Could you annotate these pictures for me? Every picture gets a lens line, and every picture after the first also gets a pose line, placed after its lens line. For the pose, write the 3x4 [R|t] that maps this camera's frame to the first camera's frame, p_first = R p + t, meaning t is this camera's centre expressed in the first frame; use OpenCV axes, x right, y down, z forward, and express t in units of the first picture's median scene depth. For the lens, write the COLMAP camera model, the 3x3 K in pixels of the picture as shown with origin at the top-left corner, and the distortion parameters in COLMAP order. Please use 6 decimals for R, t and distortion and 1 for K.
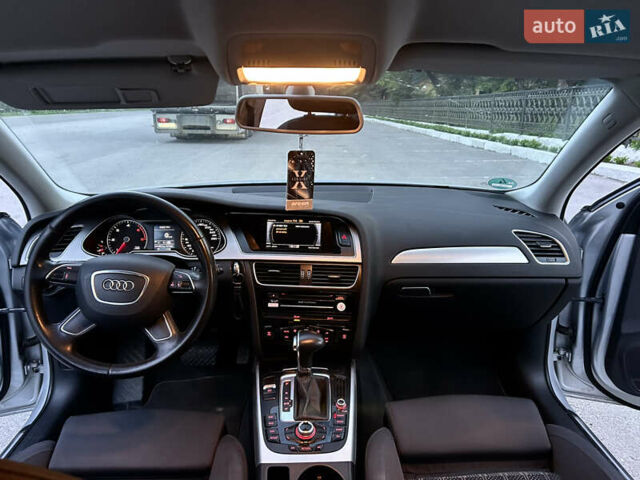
lens RADIAL K [[482.6, 0, 325.0], [0, 482.6, 236.9], [0, 0, 1]] dist [0.060673, -0.059273]
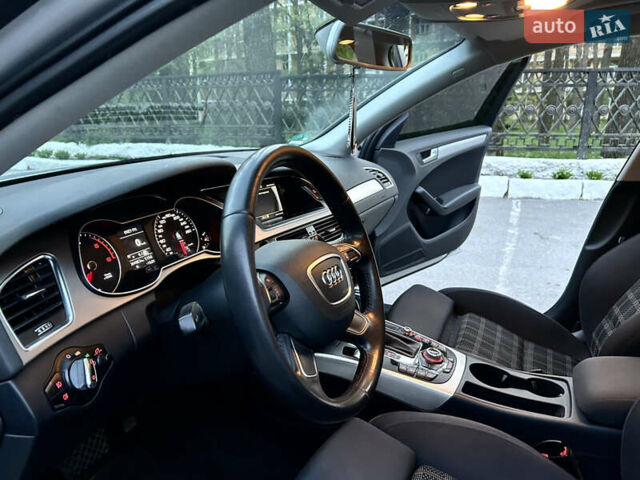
lens RADIAL K [[482.4, 0, 322.9], [0, 482.4, 236.4], [0, 0, 1]] dist [0.046193, -0.054746]
pose [[0.437299, -0.232978, 0.868614, -0.815878], [0.243306, 0.960491, 0.135130, -0.039904], [-0.865778, 0.152247, 0.476706, 0.547154]]
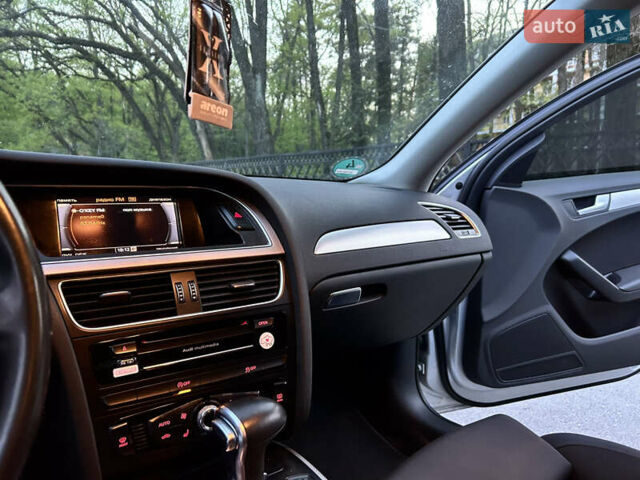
lens RADIAL K [[482.4, 0, 314.8], [0, 482.4, 241.9], [0, 0, 1]] dist [0.046193, -0.054746]
pose [[0.777702, -0.073892, 0.624275, -0.237379], [0.170537, 0.980626, -0.096379, 0.098067], [-0.605059, 0.181416, 0.775237, 0.537081]]
